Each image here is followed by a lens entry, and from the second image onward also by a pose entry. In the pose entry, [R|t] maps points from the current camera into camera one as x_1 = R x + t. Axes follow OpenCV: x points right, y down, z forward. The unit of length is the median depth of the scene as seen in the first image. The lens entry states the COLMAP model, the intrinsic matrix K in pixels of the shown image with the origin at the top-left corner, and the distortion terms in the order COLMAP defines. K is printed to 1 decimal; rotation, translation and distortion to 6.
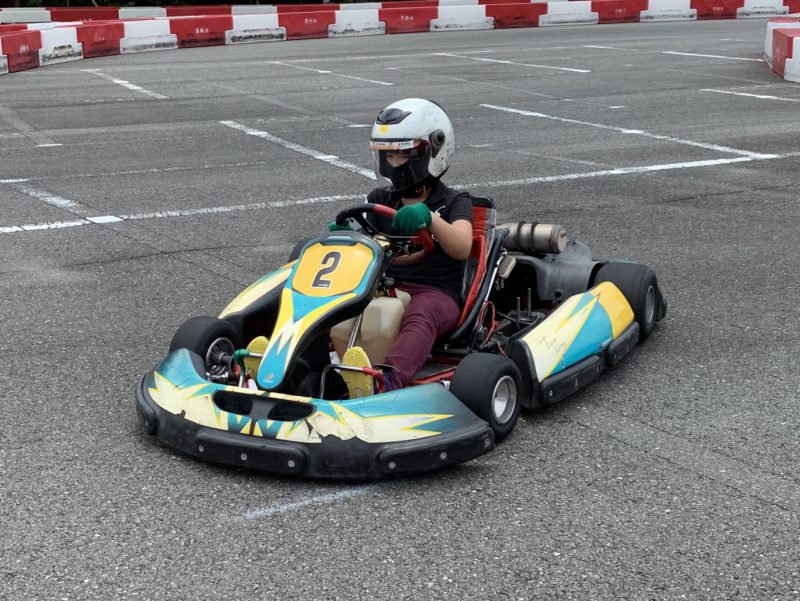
lens RADIAL K [[601.6, 0, 400.0], [0, 601.6, 300.5], [0, 0, 1]] dist [0.032777, -0.008970]
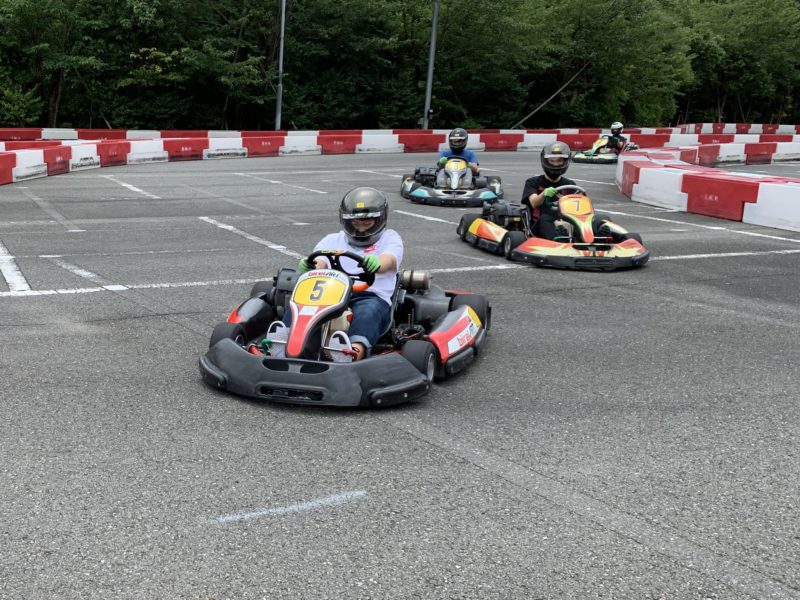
lens RADIAL K [[601.6, 0, 400.0], [0, 601.6, 300.0], [0, 0, 1]] dist [0.032777, -0.008970]
pose [[0.987112, 0.024349, 0.158167, -0.071923], [-0.000208, 0.988551, -0.150884, 0.070499], [-0.160030, 0.148907, 0.975816, -0.288204]]
